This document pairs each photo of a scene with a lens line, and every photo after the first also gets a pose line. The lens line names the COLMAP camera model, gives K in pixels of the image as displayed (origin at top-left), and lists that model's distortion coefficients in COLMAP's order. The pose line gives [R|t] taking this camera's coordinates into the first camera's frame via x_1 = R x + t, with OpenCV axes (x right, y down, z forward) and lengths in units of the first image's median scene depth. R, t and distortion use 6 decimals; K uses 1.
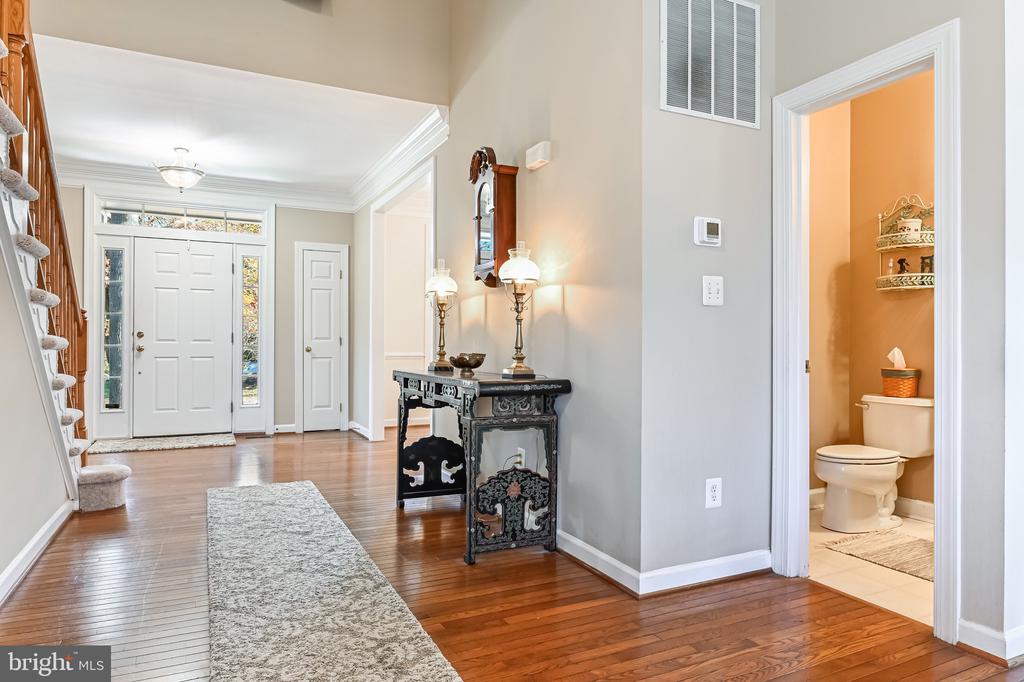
lens RADIAL K [[643.7, 0, 509.7], [0, 643.7, 337.9], [0, 0, 1]] dist [-0.000290, 0.000488]
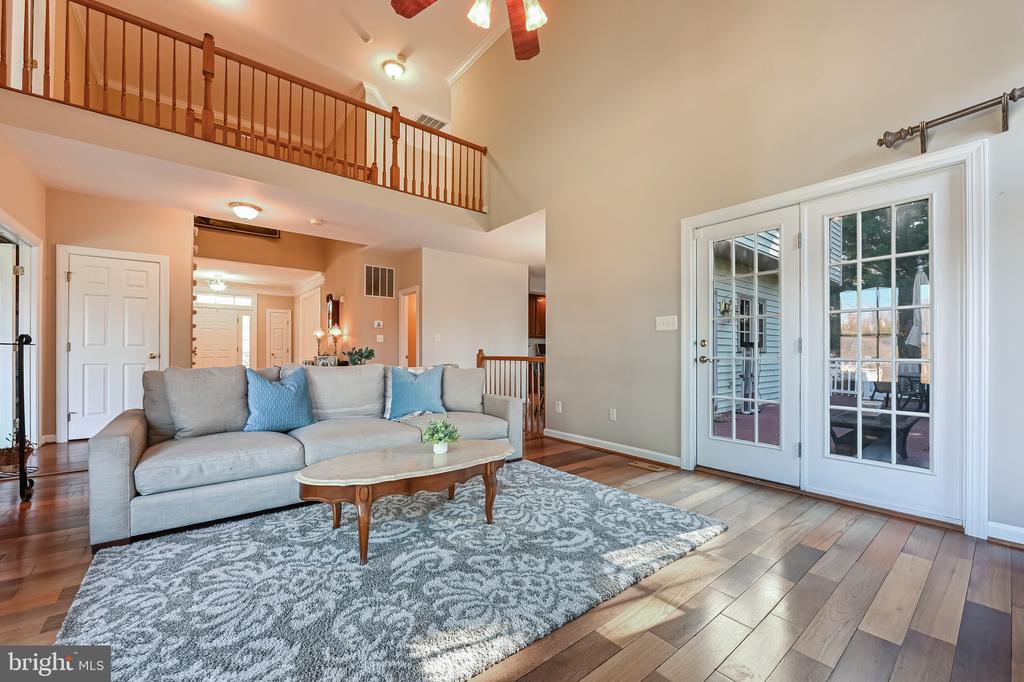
lens RADIAL K [[410.0, 0, 512.0], [0, 410.0, 350.0], [0, 0, 1]] dist [-0.010045, 0.000159]
pose [[0.975787, 0.002805, 0.218703, 0.401928], [-0.003884, 0.999982, 0.004505, -0.015543], [-0.218687, -0.005245, 0.975781, -1.220735]]
